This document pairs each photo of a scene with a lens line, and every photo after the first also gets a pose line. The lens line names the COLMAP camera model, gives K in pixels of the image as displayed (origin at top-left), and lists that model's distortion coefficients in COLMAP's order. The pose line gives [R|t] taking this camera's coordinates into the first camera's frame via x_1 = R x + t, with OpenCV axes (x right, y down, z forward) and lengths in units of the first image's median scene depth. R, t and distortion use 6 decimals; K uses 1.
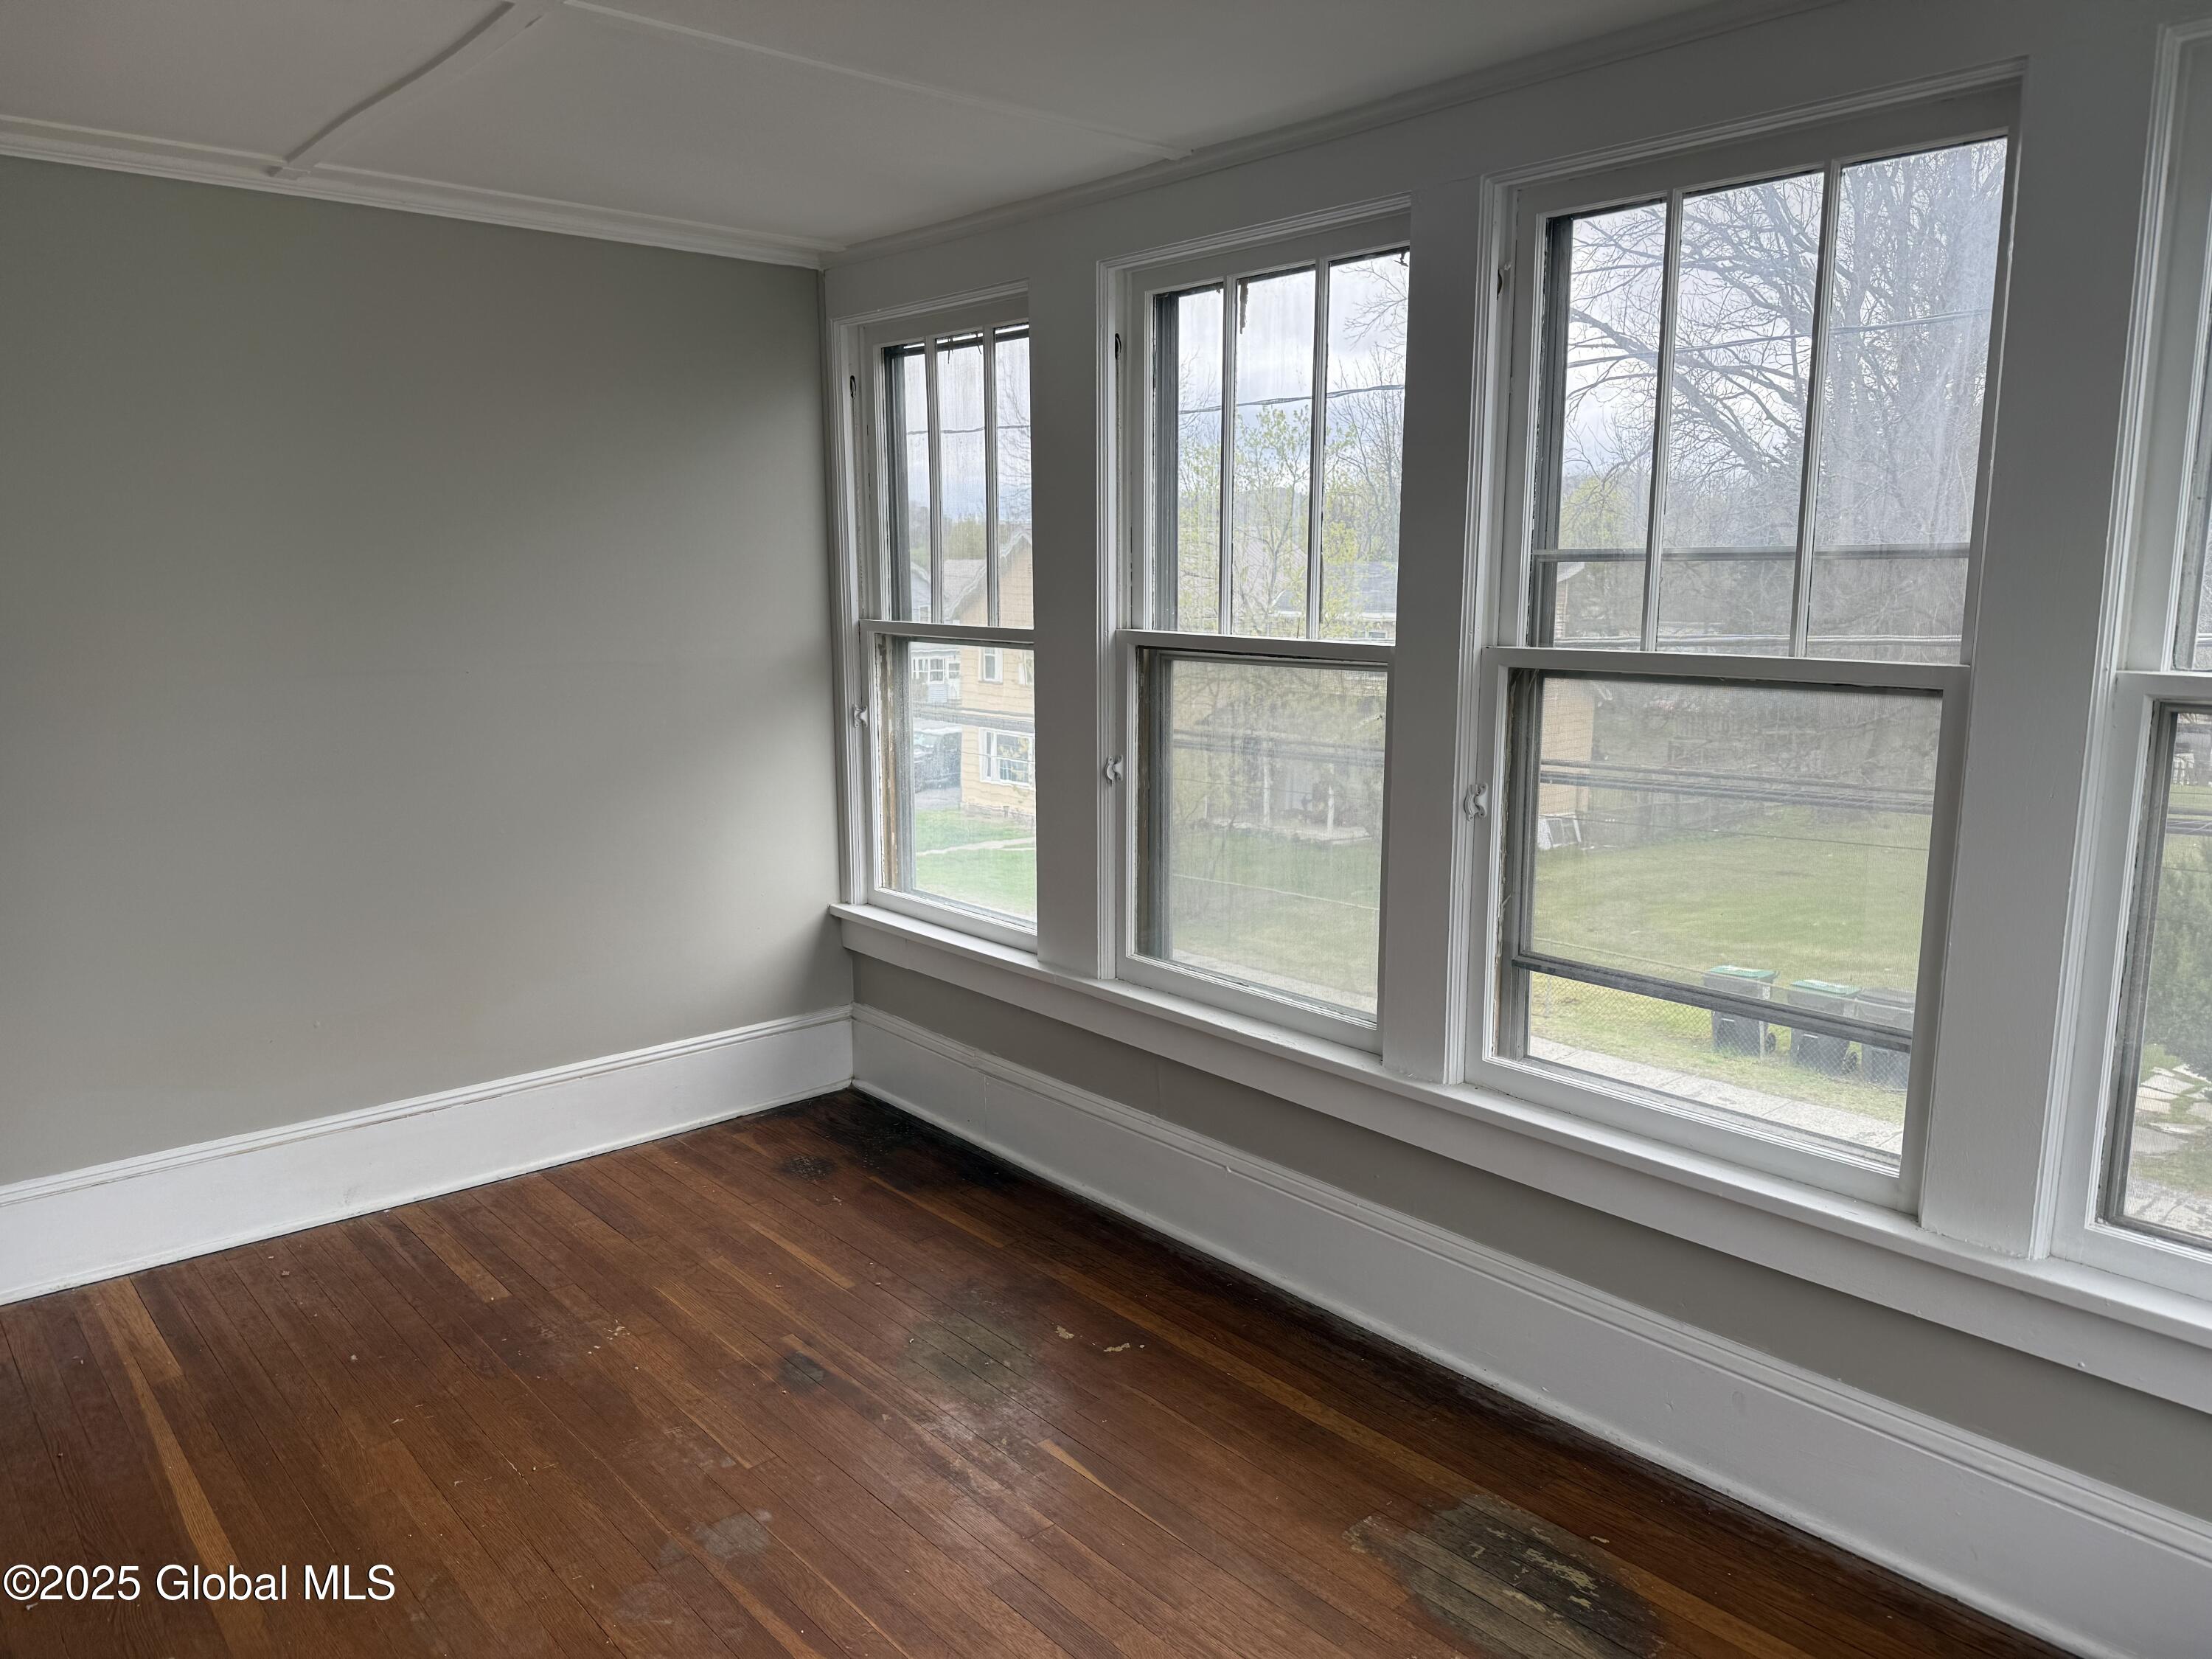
lens RADIAL K [[1529.5, 0, 1105.2], [0, 1529.5, 821.7], [0, 0, 1]] dist [0.107143, -0.182209]
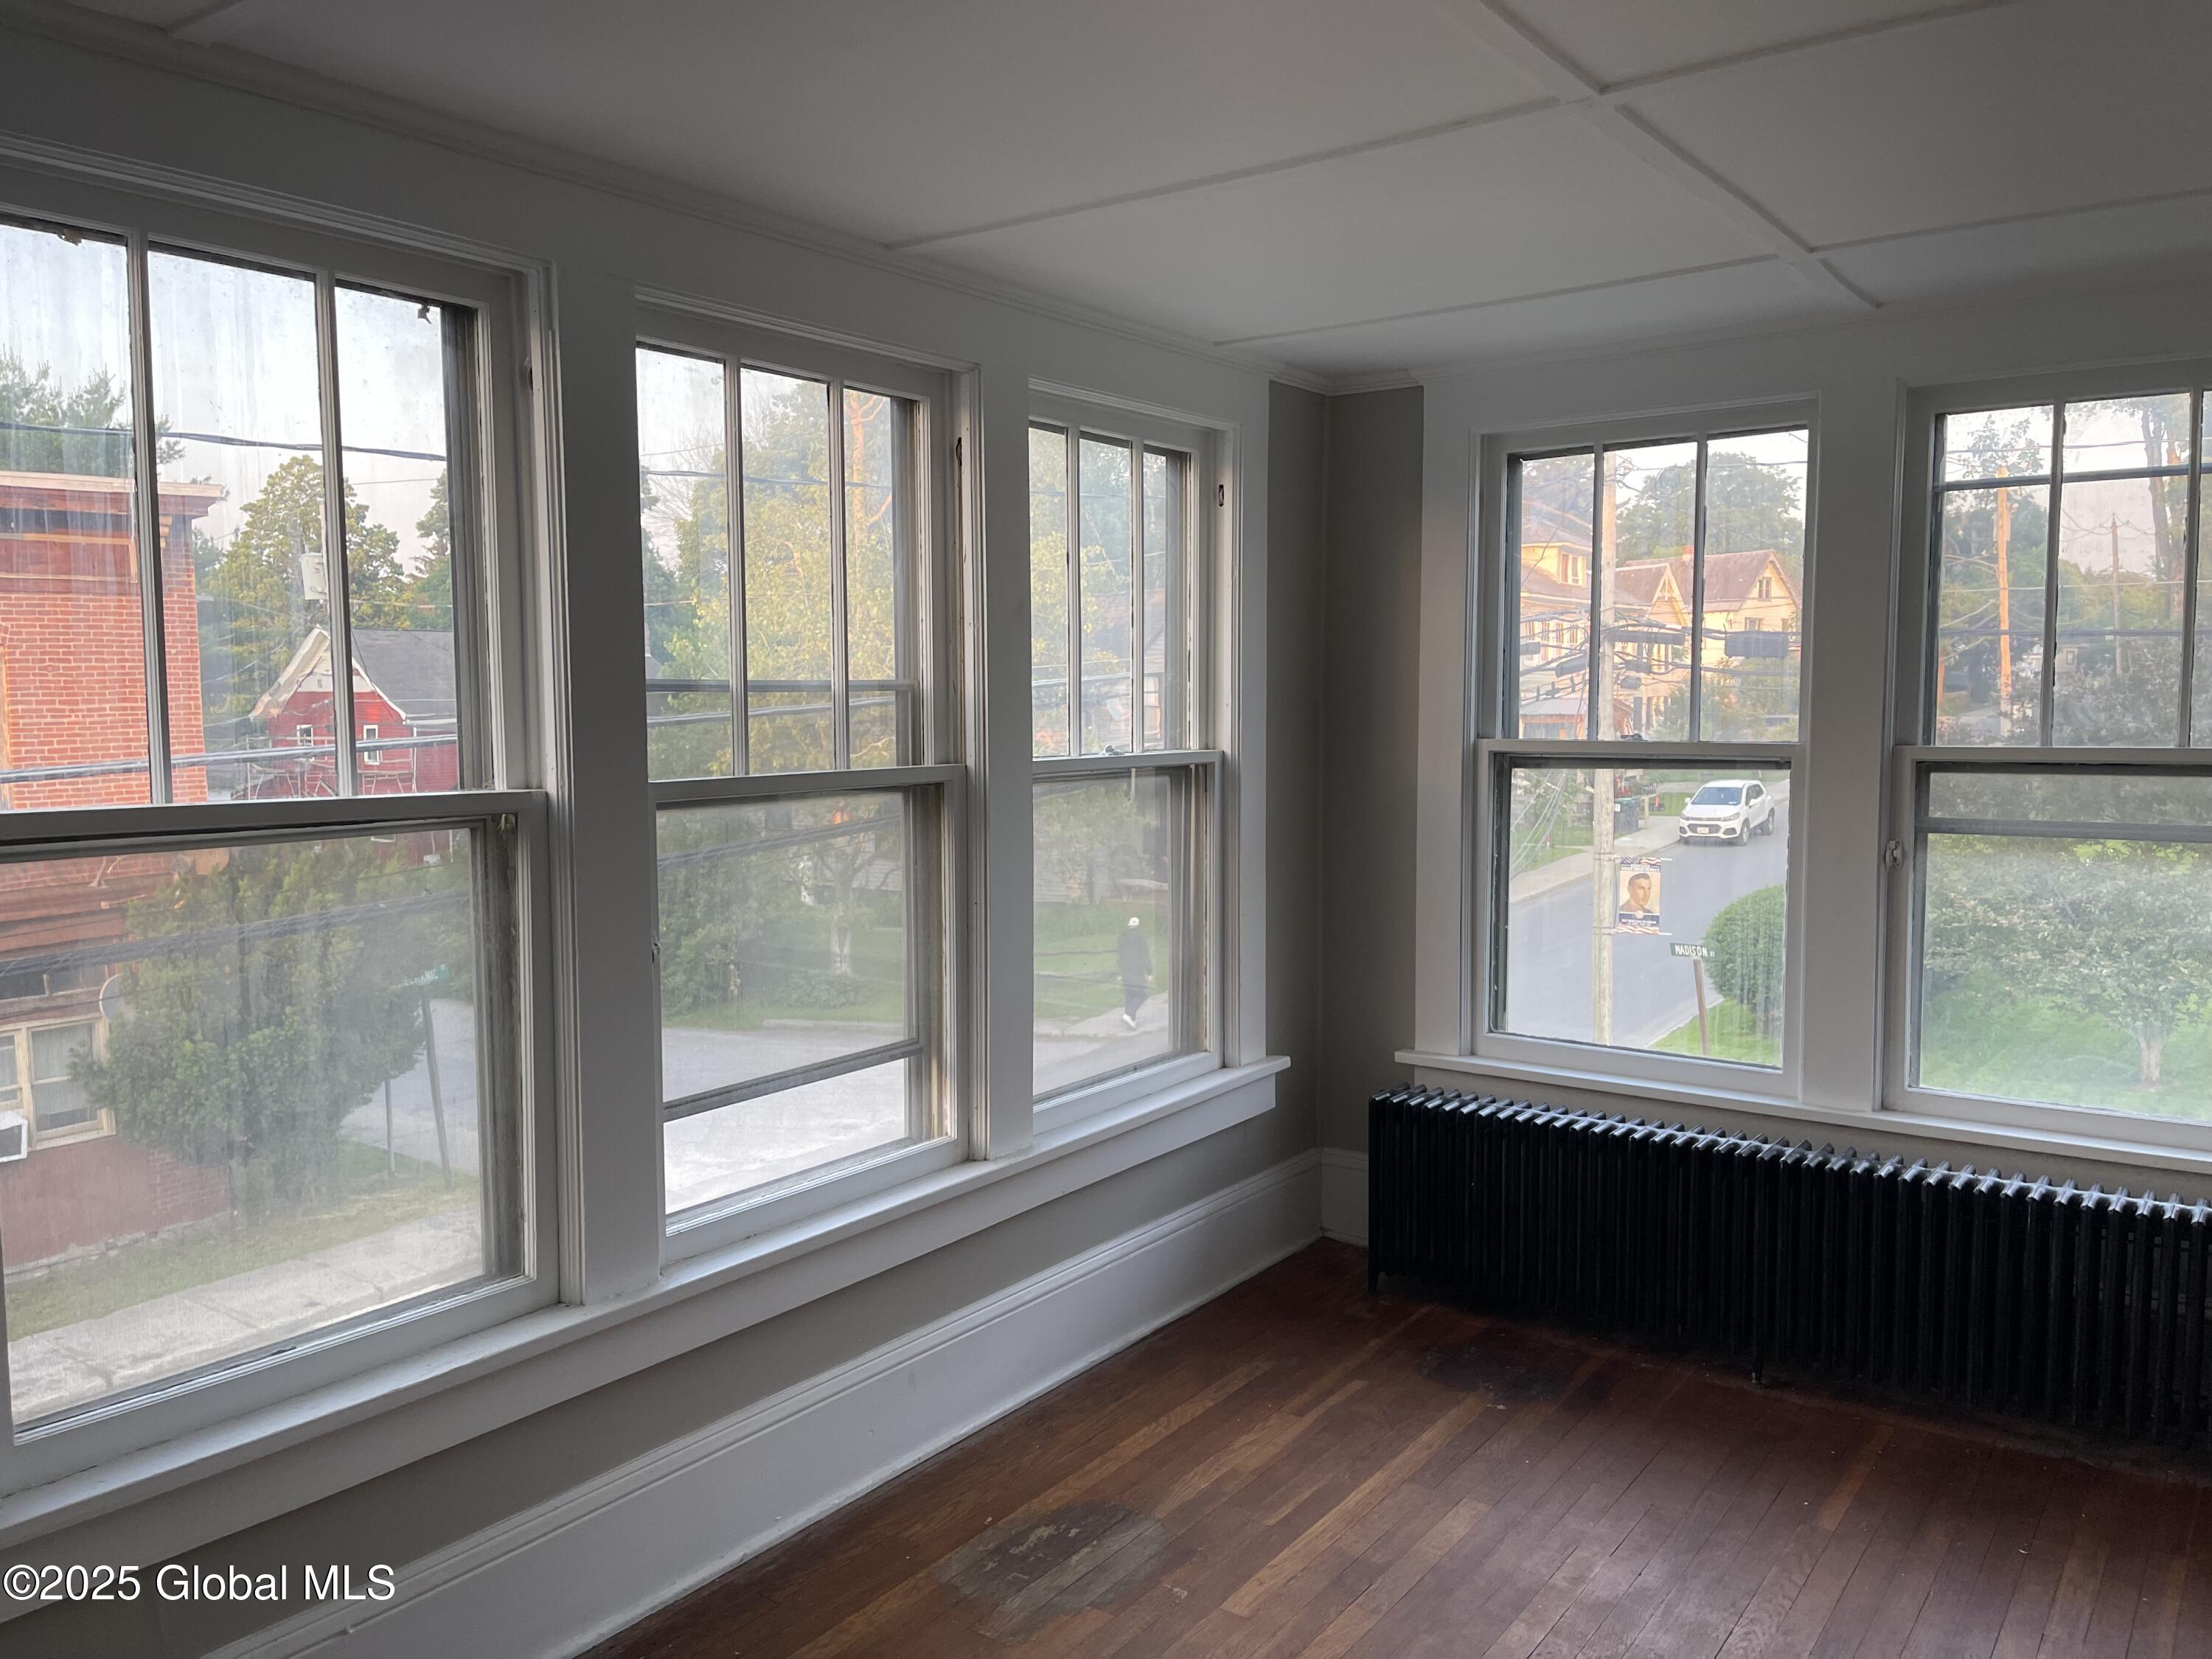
lens RADIAL K [[1655.3, 0, 1111.3], [0, 1655.3, 831.3], [0, 0, 1]] dist [0.070215, -0.098405]
pose [[-0.231657, -0.071862, 0.970140, -0.884587], [0.161772, 0.980536, 0.111261, -0.170478], [-0.959252, 0.182715, -0.215523, 1.087773]]
